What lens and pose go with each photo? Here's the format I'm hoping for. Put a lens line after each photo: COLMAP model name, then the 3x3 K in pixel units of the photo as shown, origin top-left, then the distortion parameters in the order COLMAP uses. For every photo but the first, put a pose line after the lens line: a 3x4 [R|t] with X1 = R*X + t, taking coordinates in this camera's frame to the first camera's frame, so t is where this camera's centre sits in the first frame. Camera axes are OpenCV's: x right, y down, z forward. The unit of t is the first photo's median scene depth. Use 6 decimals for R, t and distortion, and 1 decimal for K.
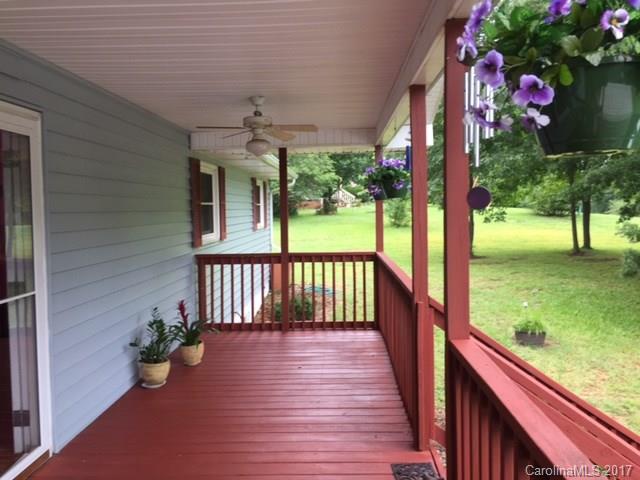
lens RADIAL K [[550.4, 0, 319.2], [0, 550.4, 236.3], [0, 0, 1]] dist [0.040923, -0.047208]
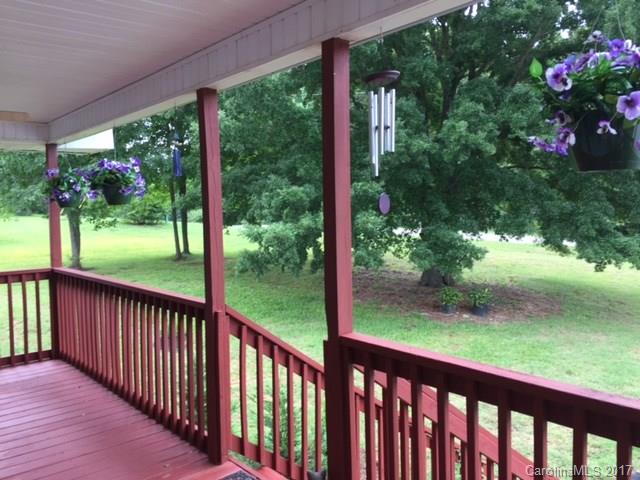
lens RADIAL K [[550.4, 0, 319.4], [0, 550.4, 241.4], [0, 0, 1]] dist [0.040923, -0.047208]
pose [[0.730777, -0.040957, 0.681386, -0.176136], [0.046209, 0.998877, 0.010483, -0.002897], [-0.681050, 0.023825, 0.731849, 0.083611]]
